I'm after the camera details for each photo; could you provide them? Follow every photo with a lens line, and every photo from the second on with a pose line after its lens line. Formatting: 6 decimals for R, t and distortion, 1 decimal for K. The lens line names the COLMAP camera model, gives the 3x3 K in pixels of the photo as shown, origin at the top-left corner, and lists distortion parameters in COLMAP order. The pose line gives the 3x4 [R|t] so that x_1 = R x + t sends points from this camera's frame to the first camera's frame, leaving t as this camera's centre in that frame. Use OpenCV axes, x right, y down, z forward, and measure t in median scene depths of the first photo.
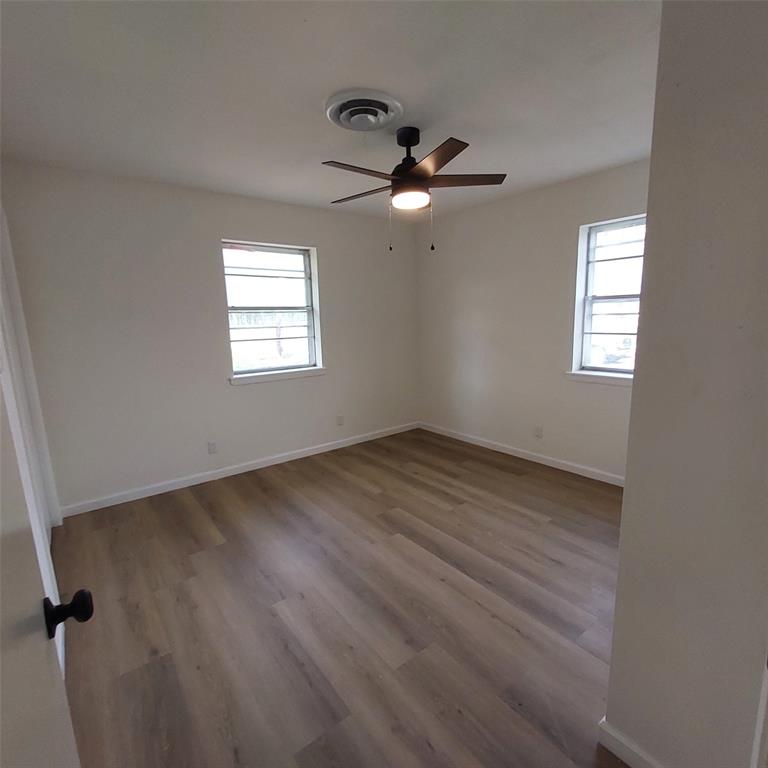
lens RADIAL K [[405.2, 0, 393.6], [0, 405.2, 387.6], [0, 0, 1]] dist [0.003367, 0.000913]
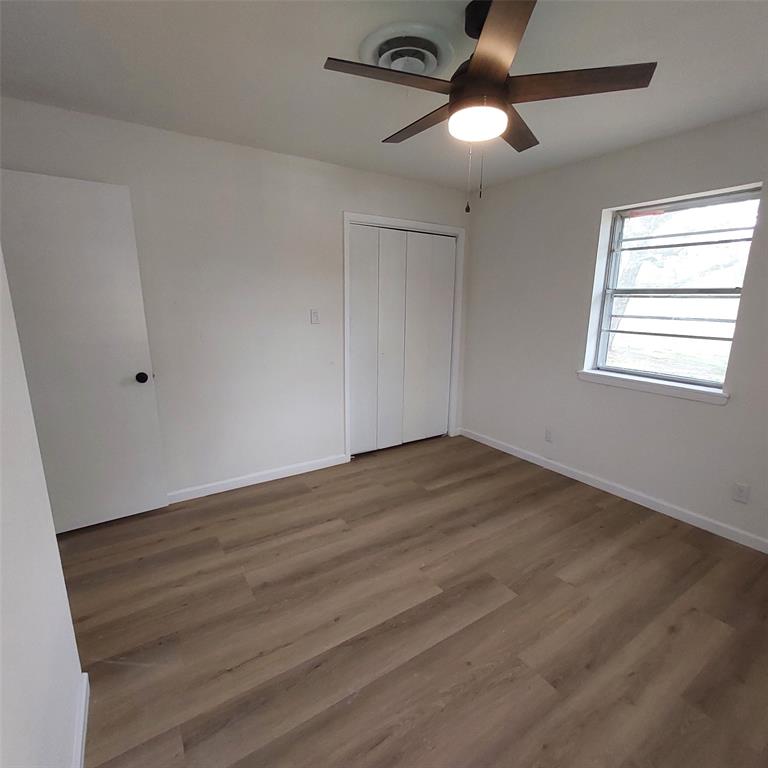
lens RADIAL K [[405.2, 0, 393.6], [0, 405.2, 387.6], [0, 0, 1]] dist [0.003367, 0.000913]
pose [[-0.070894, 0.233369, -0.969800, 0.588585], [-0.179803, 0.953331, 0.242550, -0.155153], [0.981145, 0.191568, -0.025626, 0.743942]]
